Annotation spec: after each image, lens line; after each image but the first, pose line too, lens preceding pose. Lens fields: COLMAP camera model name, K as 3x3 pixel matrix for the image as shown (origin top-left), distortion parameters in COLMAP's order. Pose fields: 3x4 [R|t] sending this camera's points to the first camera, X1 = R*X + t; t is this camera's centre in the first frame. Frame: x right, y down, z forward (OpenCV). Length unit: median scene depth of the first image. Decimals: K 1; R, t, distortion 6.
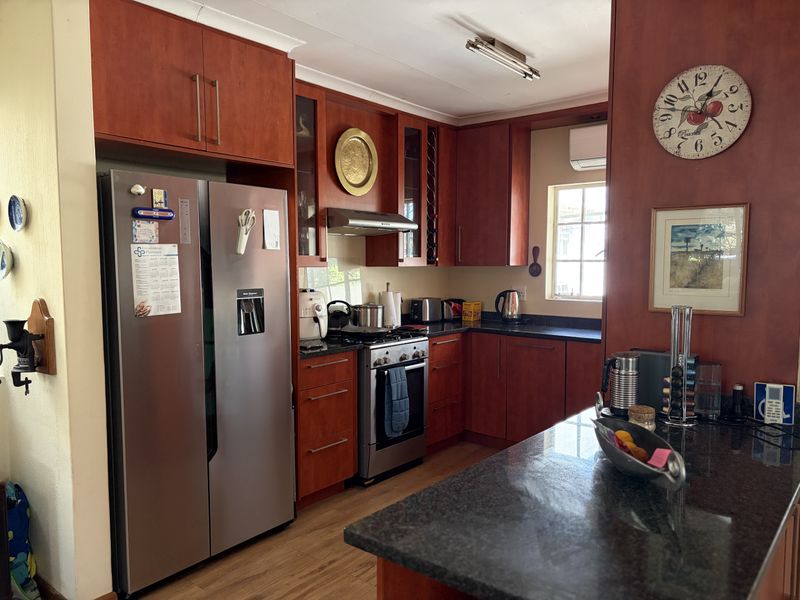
lens RADIAL K [[599.6, 0, 399.7], [0, 599.6, 299.9], [0, 0, 1]] dist [0.009126, -0.003047]
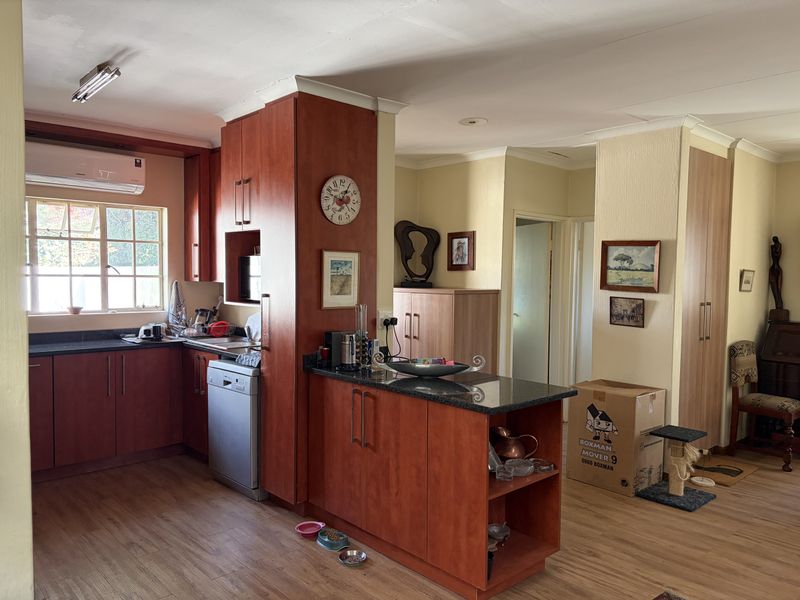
lens RADIAL K [[599.6, 0, 396.8], [0, 599.6, 306.2], [0, 0, 1]] dist [0.009126, -0.003047]
pose [[0.159827, -0.045415, 0.986100, -1.298229], [0.048039, 0.998115, 0.038182, -0.047343], [-0.985975, 0.041269, 0.161708, 0.541757]]
